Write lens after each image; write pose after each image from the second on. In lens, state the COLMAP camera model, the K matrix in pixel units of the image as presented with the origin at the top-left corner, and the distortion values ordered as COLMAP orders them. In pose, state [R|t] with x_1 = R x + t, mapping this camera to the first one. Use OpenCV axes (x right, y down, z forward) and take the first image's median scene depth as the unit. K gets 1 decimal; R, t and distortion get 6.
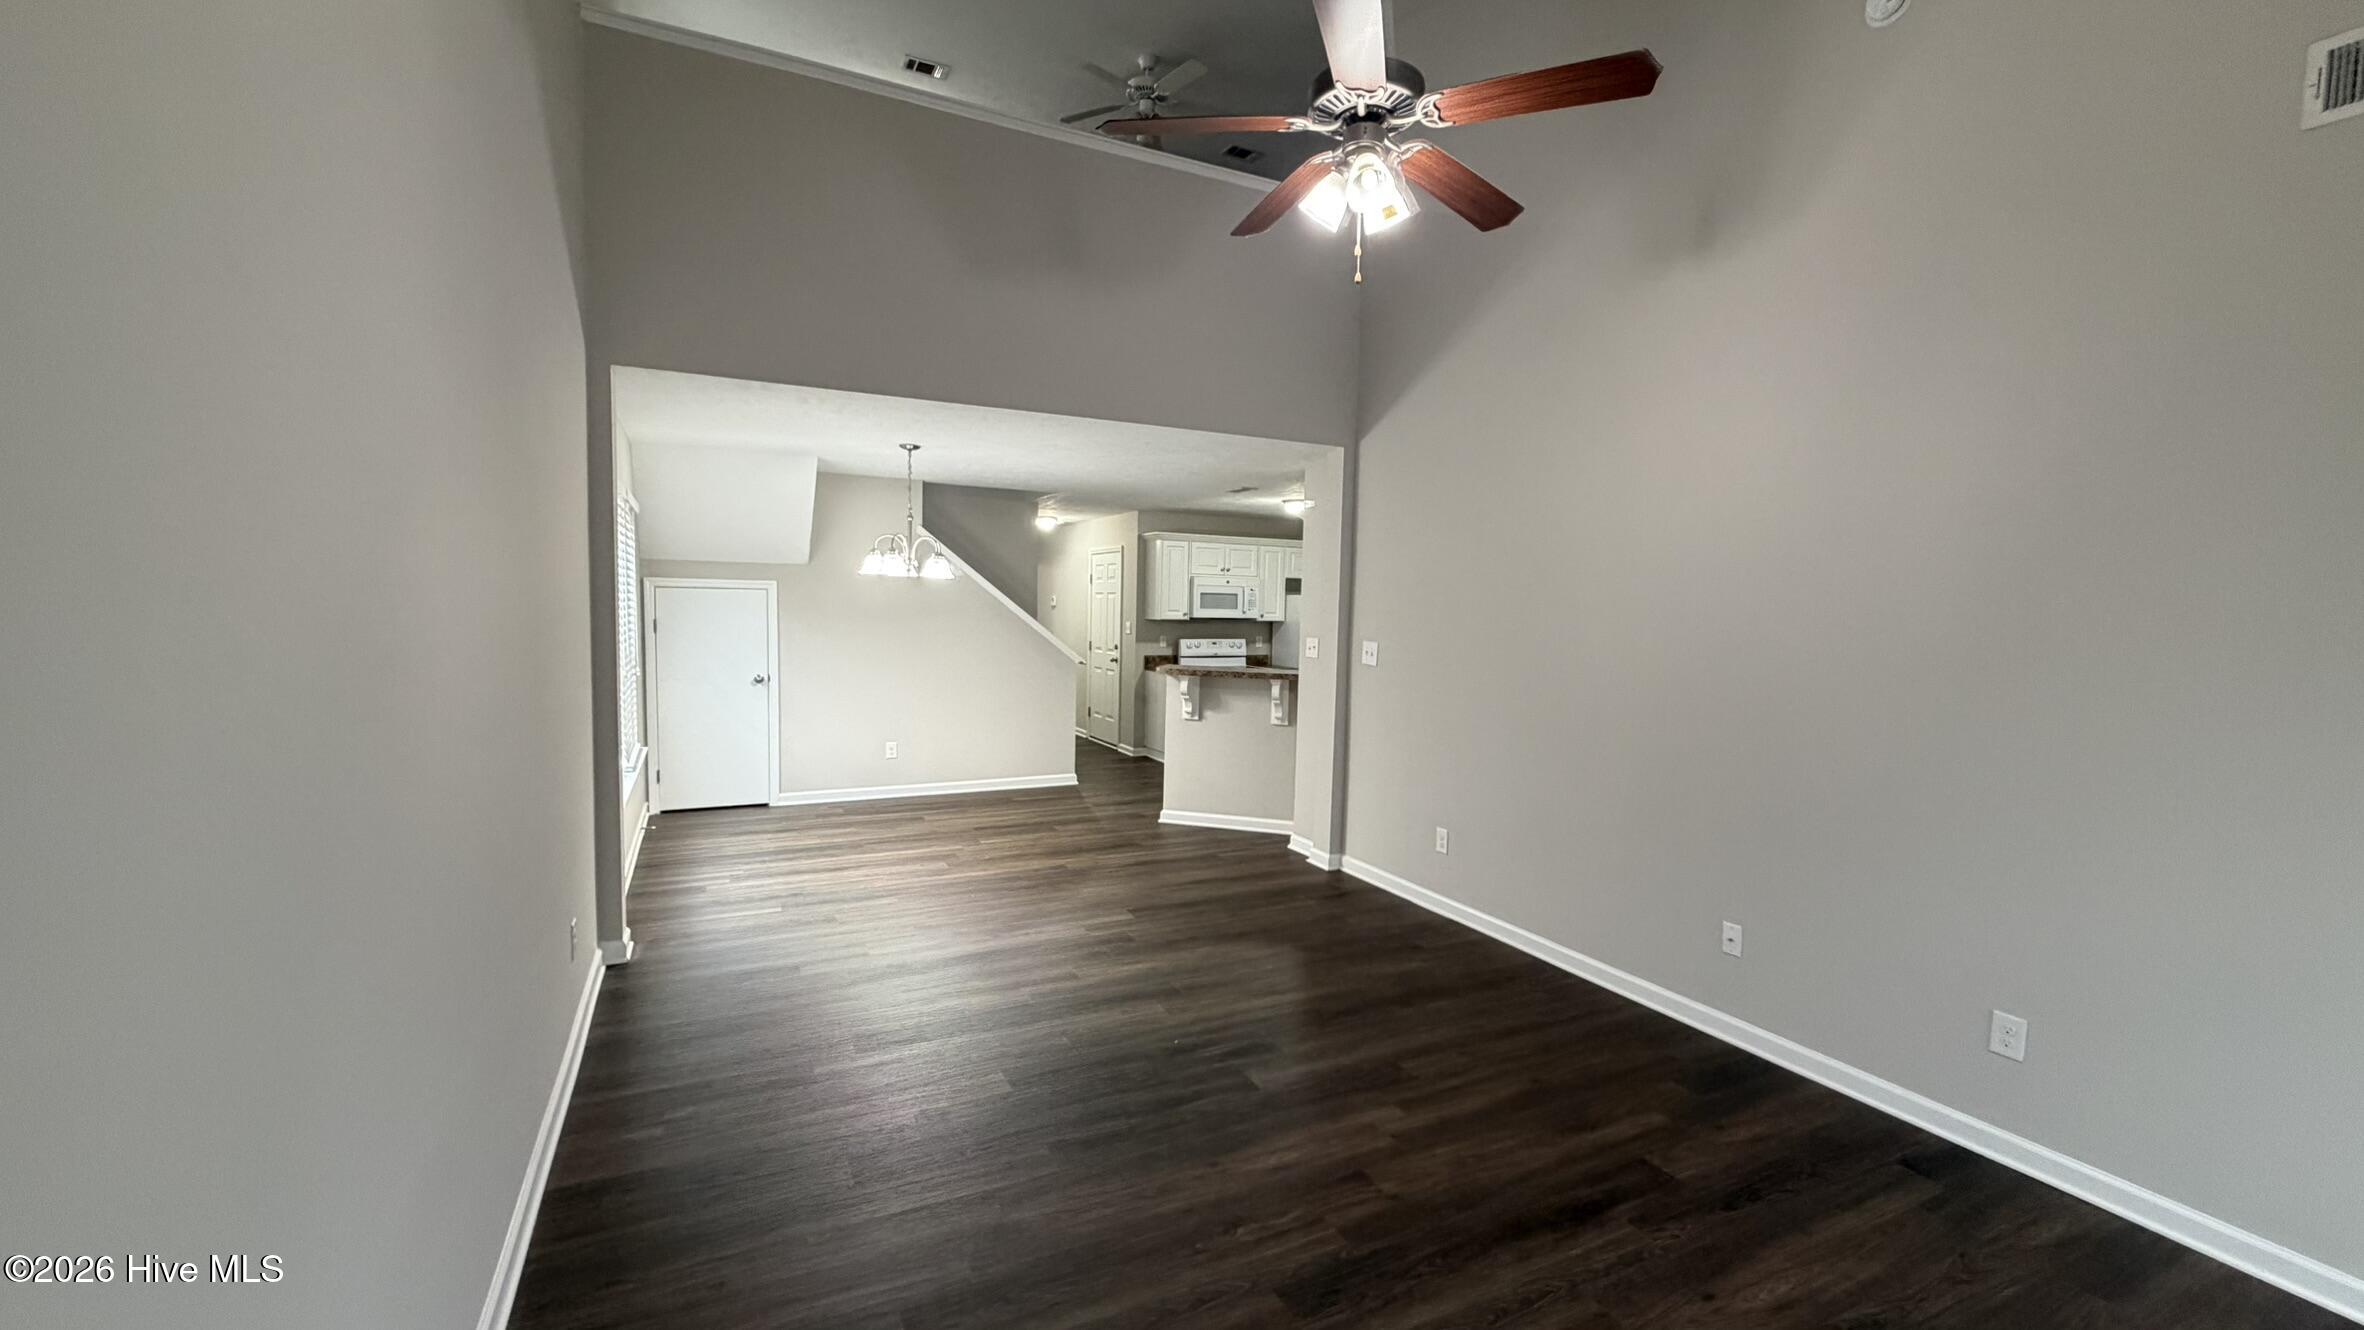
lens RADIAL K [[951.7, 0, 1176.3], [0, 951.7, 668.3], [0, 0, 1]] dist [0.000556, -0.000080]
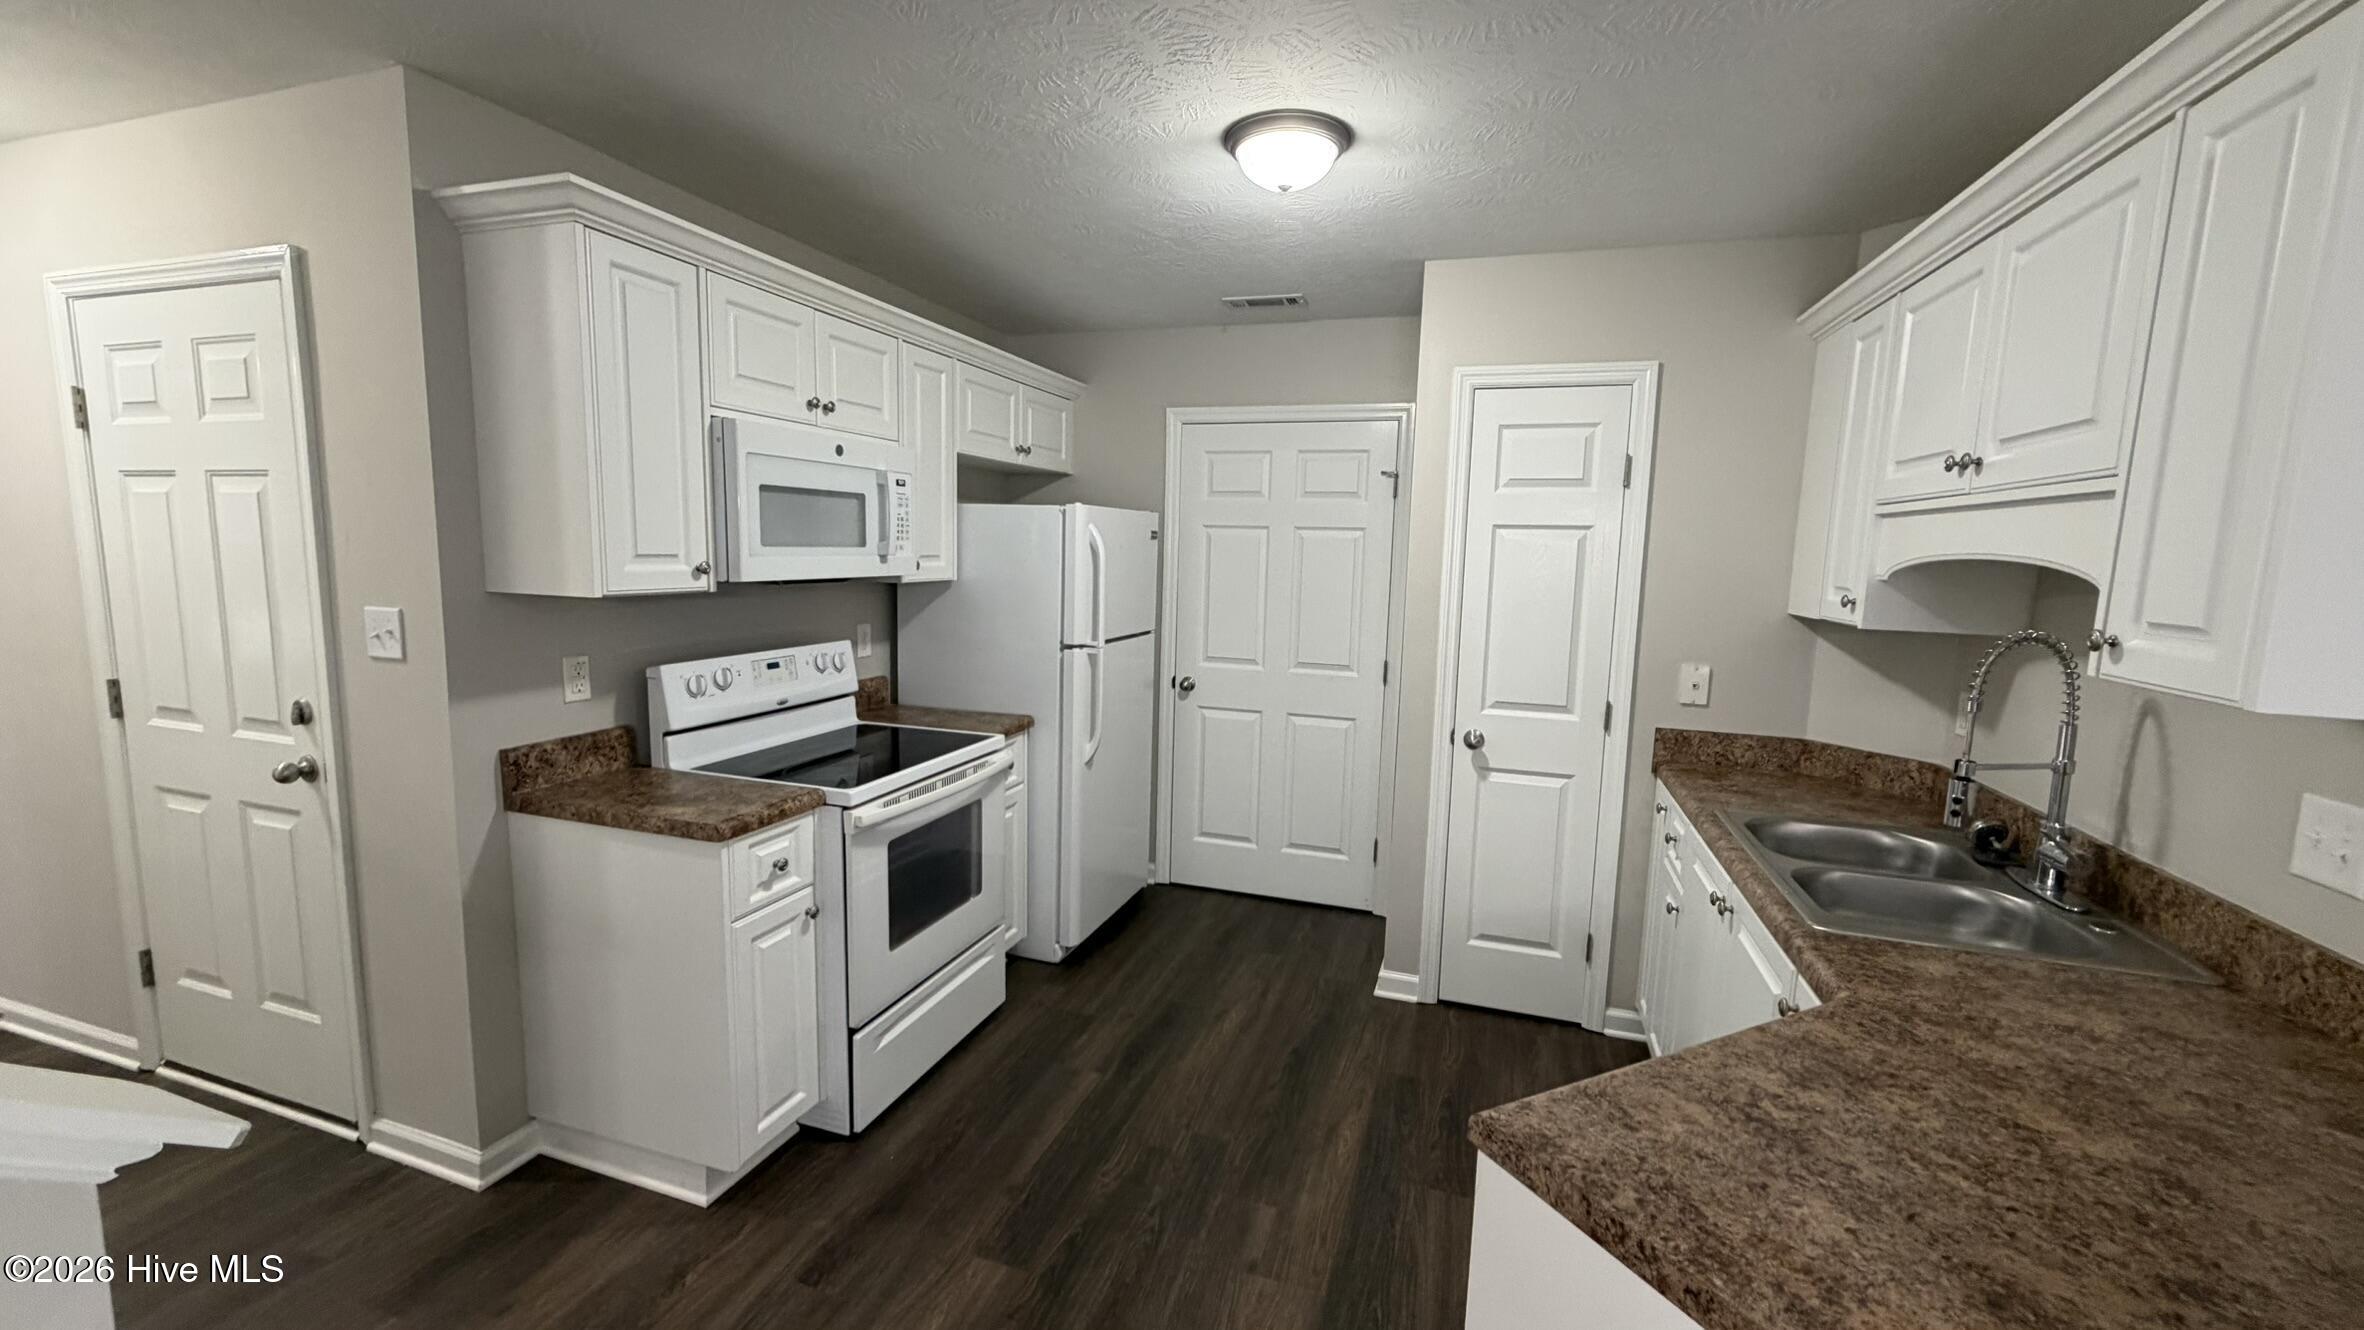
lens RADIAL K [[951.7, 0, 1176.3], [0, 951.7, 668.3], [0, 0, 1]] dist [0.000556, -0.000080]
pose [[0.707592, -0.089398, 0.700943, -0.078761], [0.031458, 0.994967, 0.095140, -0.050753], [-0.705920, -0.045270, 0.706843, 0.735784]]
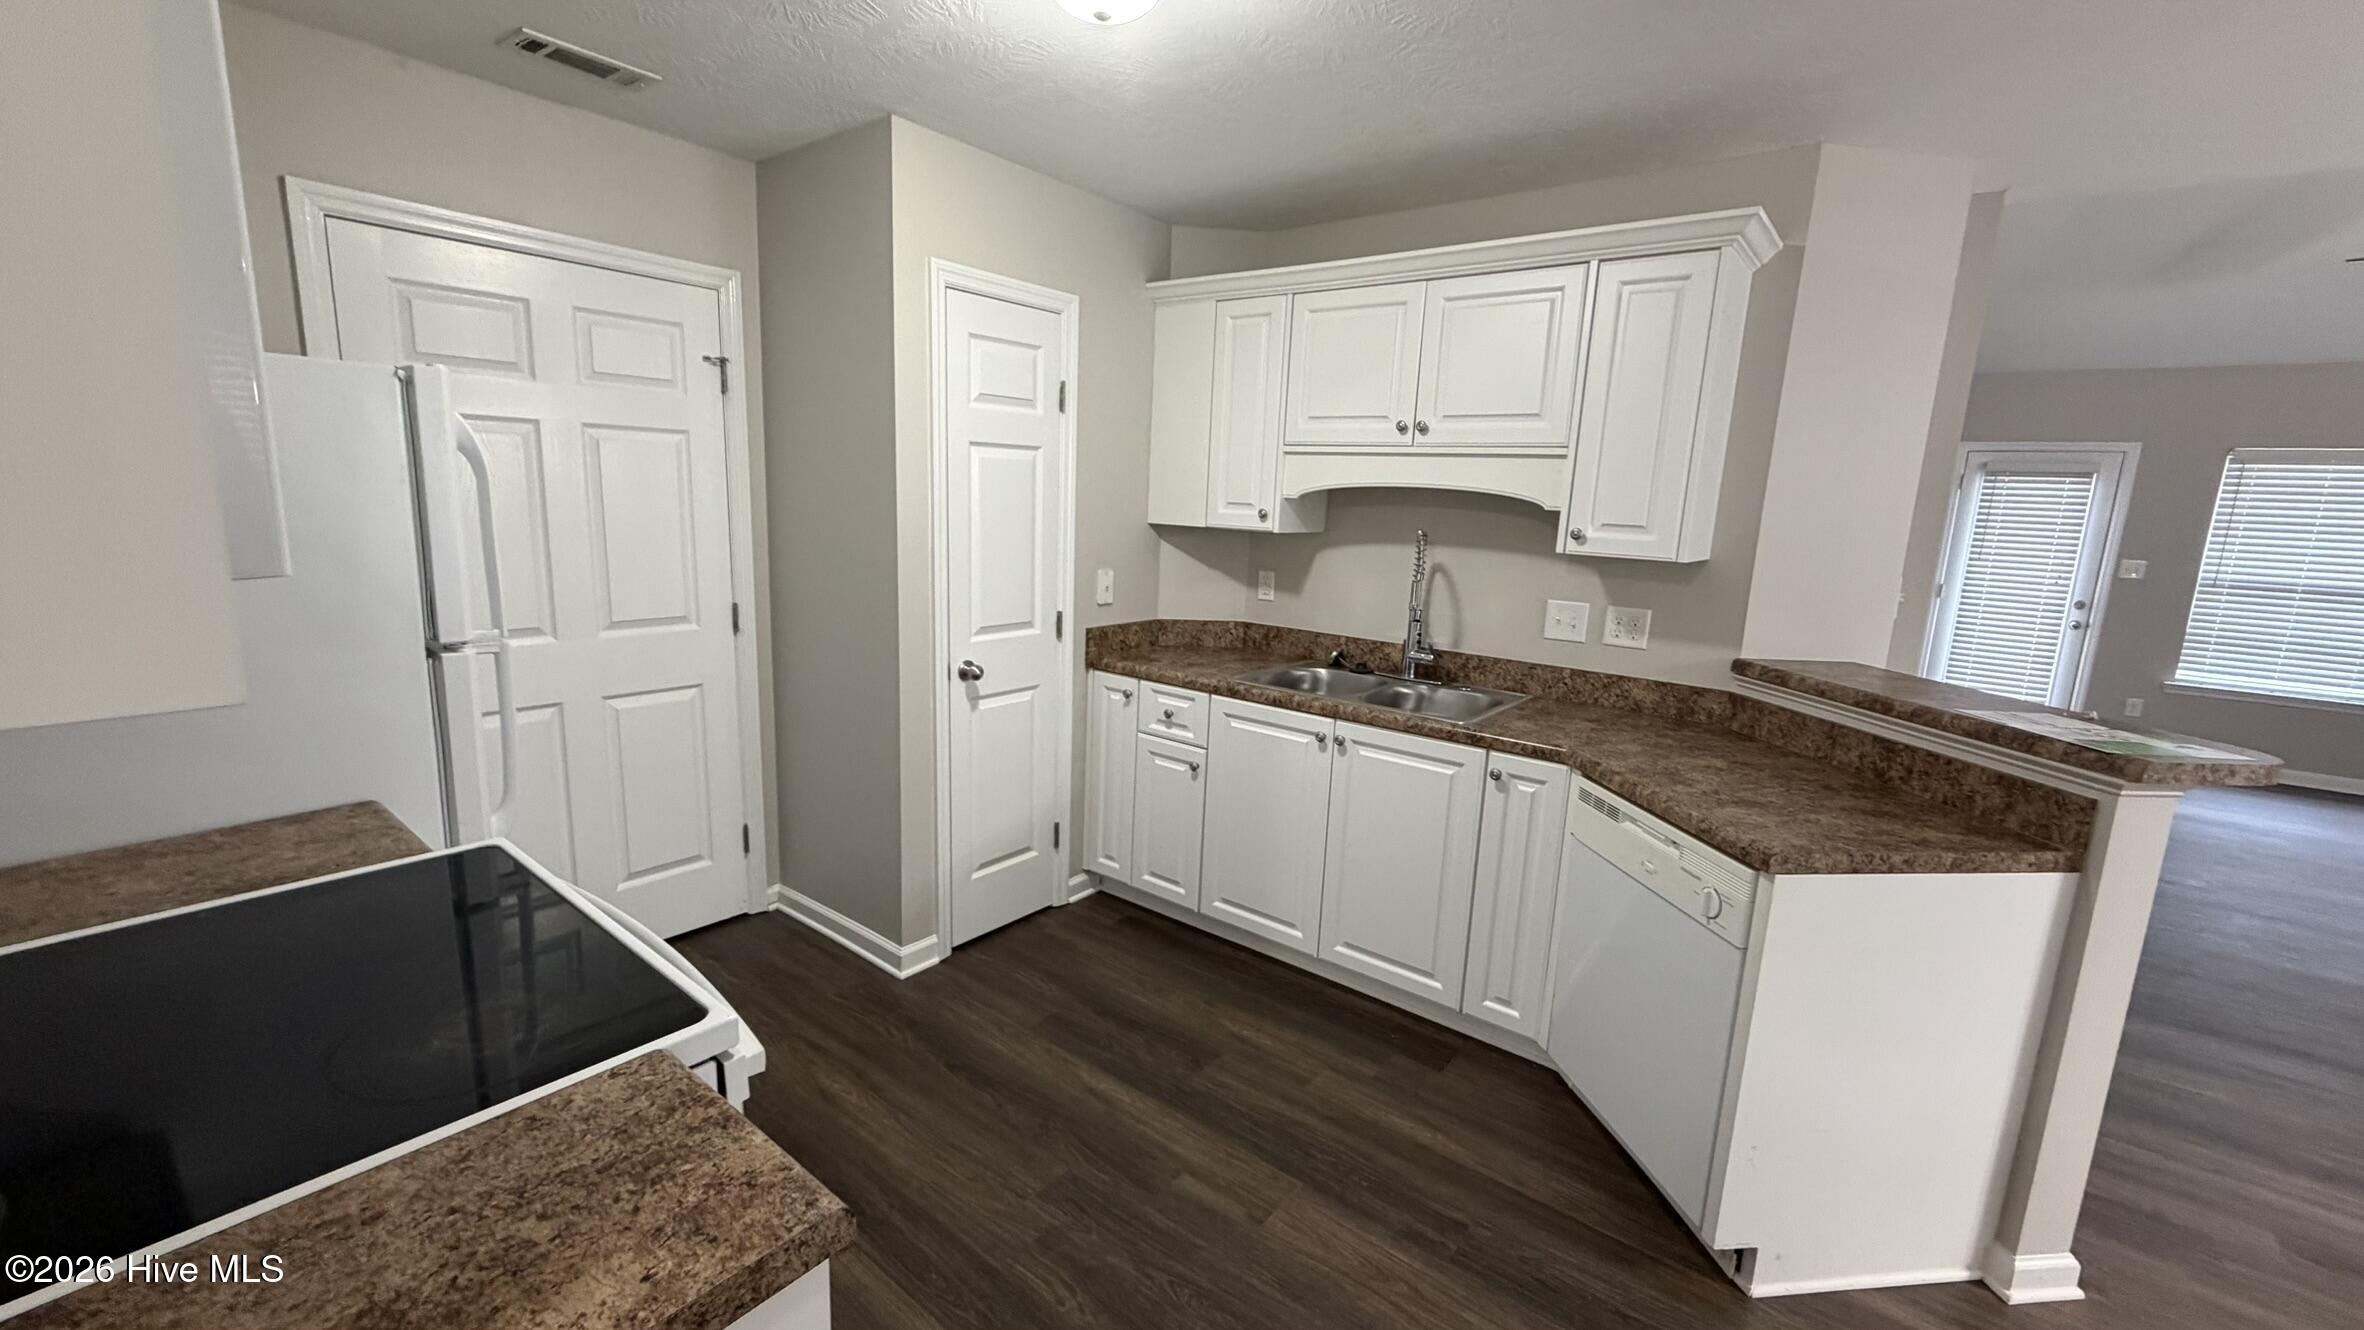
lens RADIAL K [[941.9, 0, 1184.5], [0, 941.9, 668.0], [0, 0, 1]] dist [0.000094, -0.000352]
pose [[-0.433014, -0.201058, 0.878678, -0.080387], [0.009373, 0.973749, 0.227431, -0.062479], [-0.901339, 0.106716, -0.419762, 0.963248]]
